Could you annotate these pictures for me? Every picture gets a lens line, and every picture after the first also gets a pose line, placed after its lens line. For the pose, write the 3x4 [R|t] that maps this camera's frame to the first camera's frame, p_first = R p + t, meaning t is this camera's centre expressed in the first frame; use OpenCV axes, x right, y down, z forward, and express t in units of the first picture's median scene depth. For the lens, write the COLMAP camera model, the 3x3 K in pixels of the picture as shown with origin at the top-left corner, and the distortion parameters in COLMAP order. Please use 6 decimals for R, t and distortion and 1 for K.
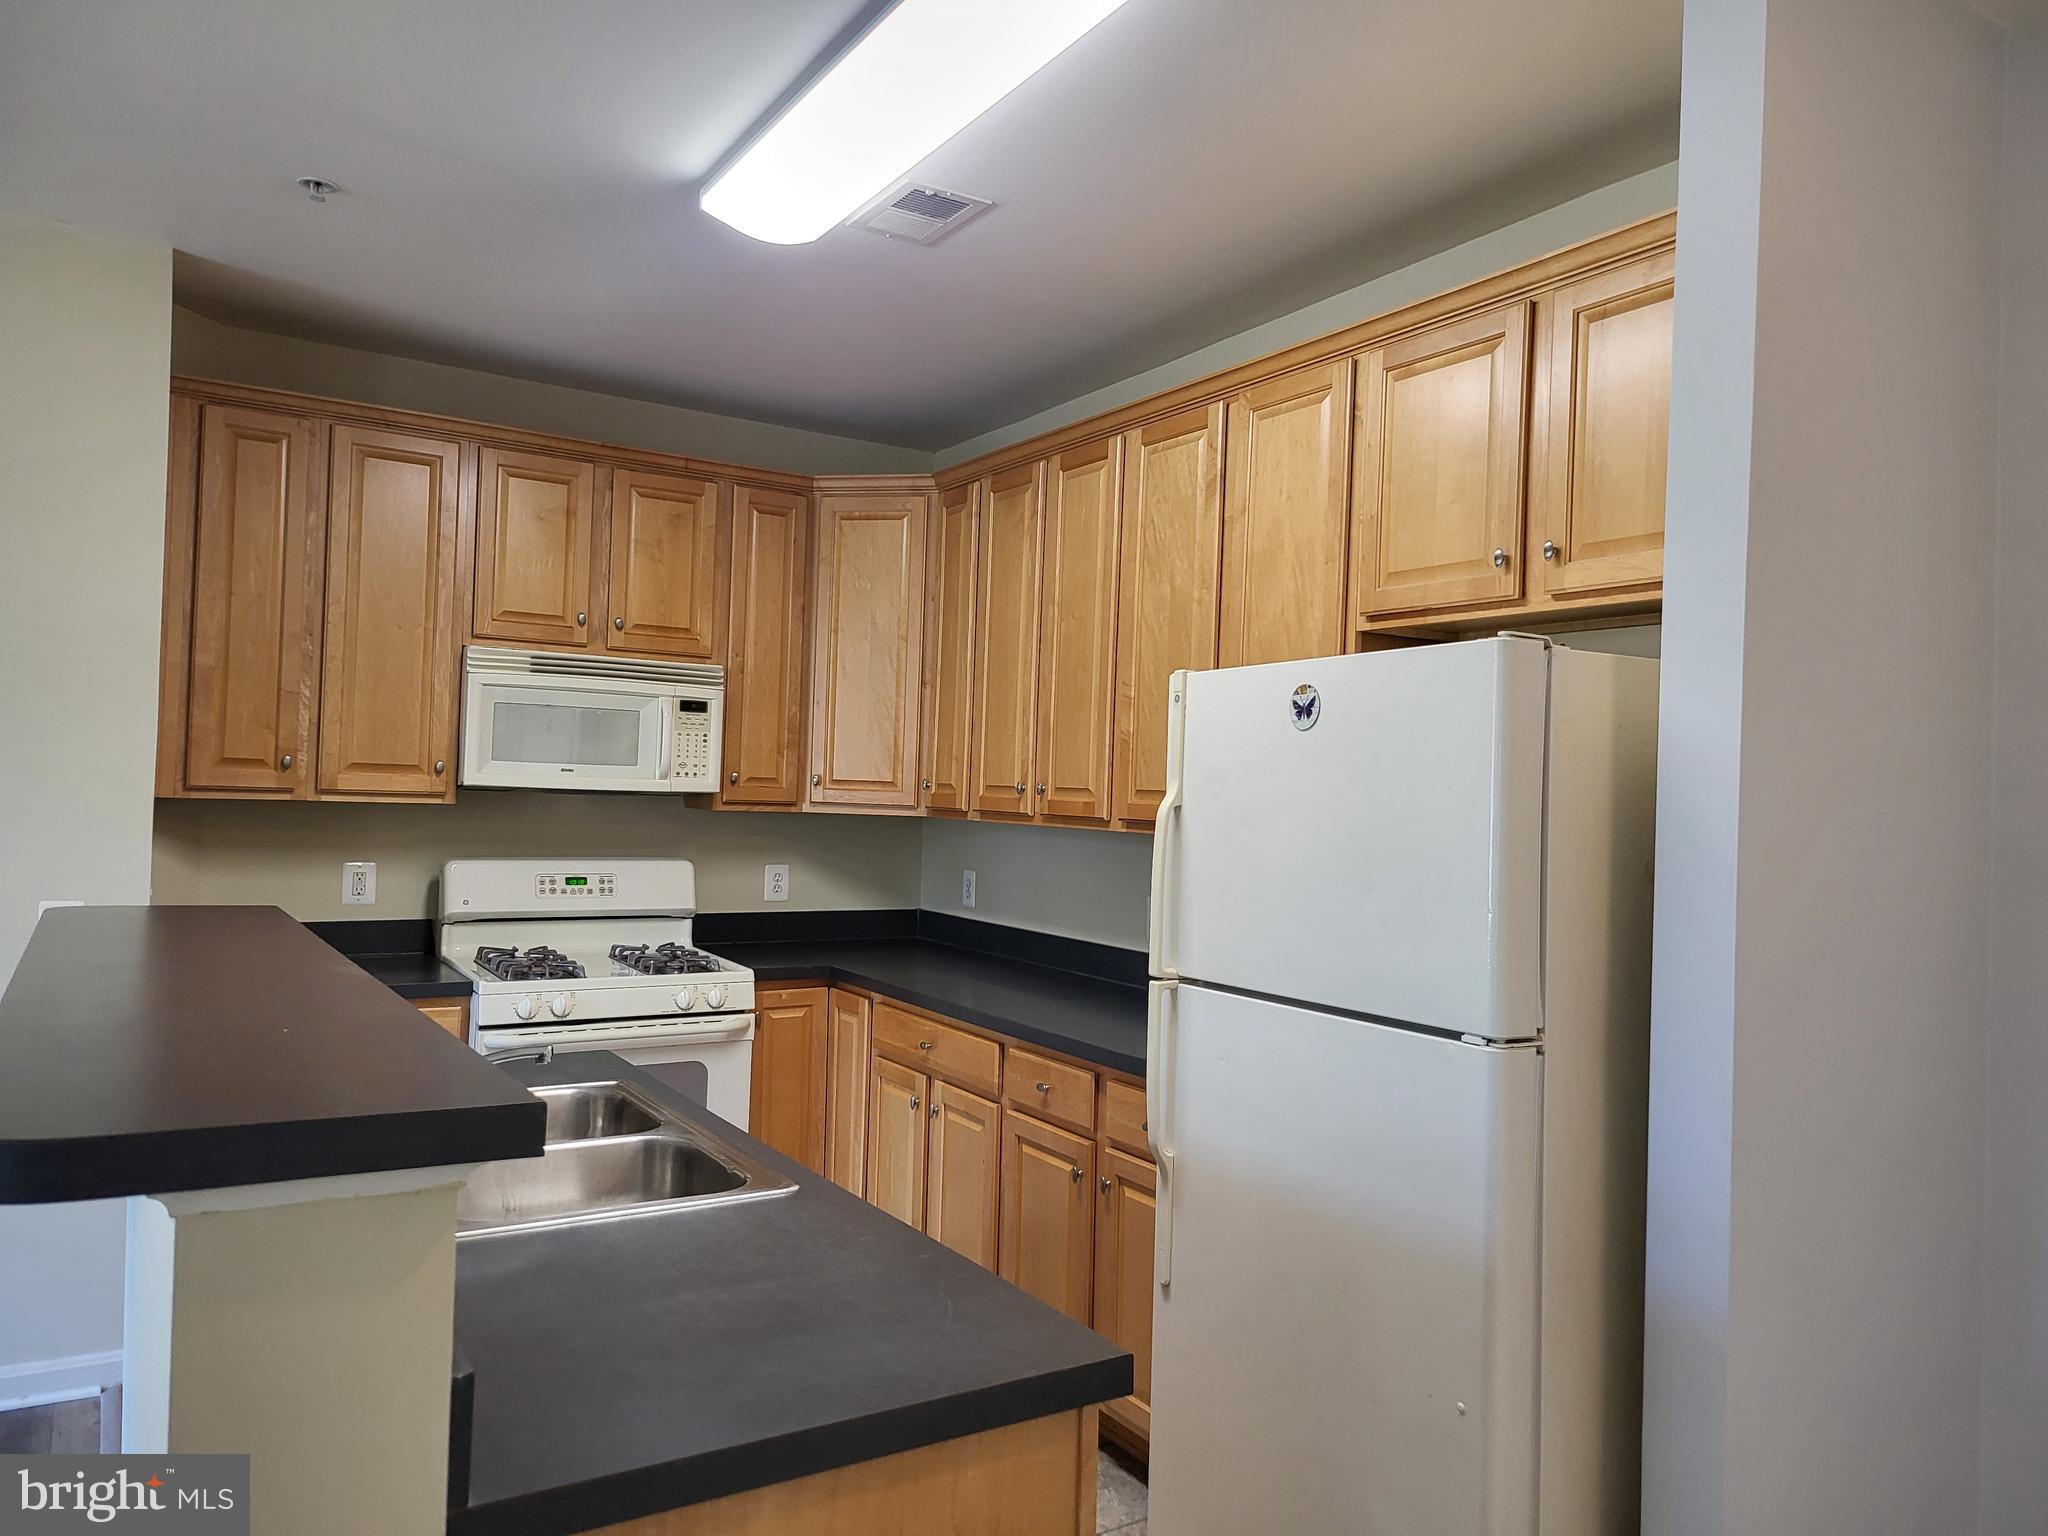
lens RADIAL K [[1425.8, 0, 1048.4], [0, 1425.8, 768.6], [0, 0, 1]] dist [0.004080, 0.001030]
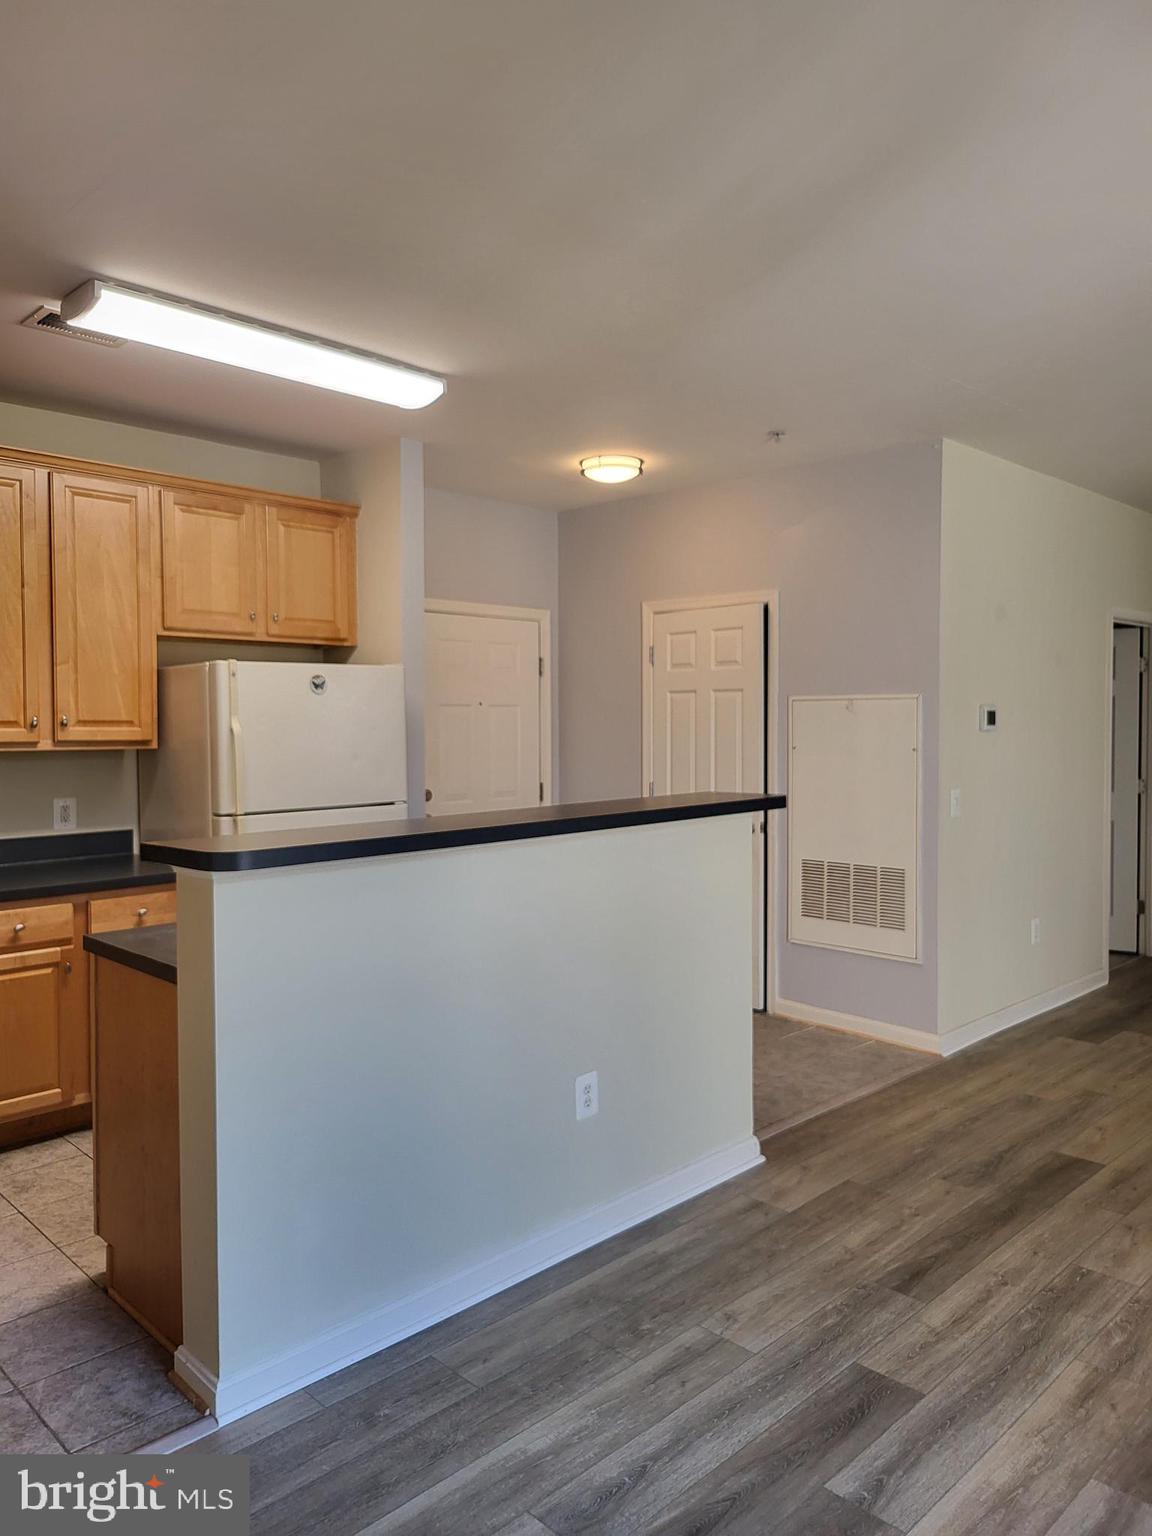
lens RADIAL K [[1099.1, 0, 576.0], [0, 1099.1, 768.0], [0, 0, 1]] dist [0.051457, -0.056049]
pose [[-0.203255, -0.073778, 0.976342, -0.980840], [-0.020719, 0.997258, 0.071045, -0.025122], [-0.978907, -0.005788, -0.204226, 0.547168]]
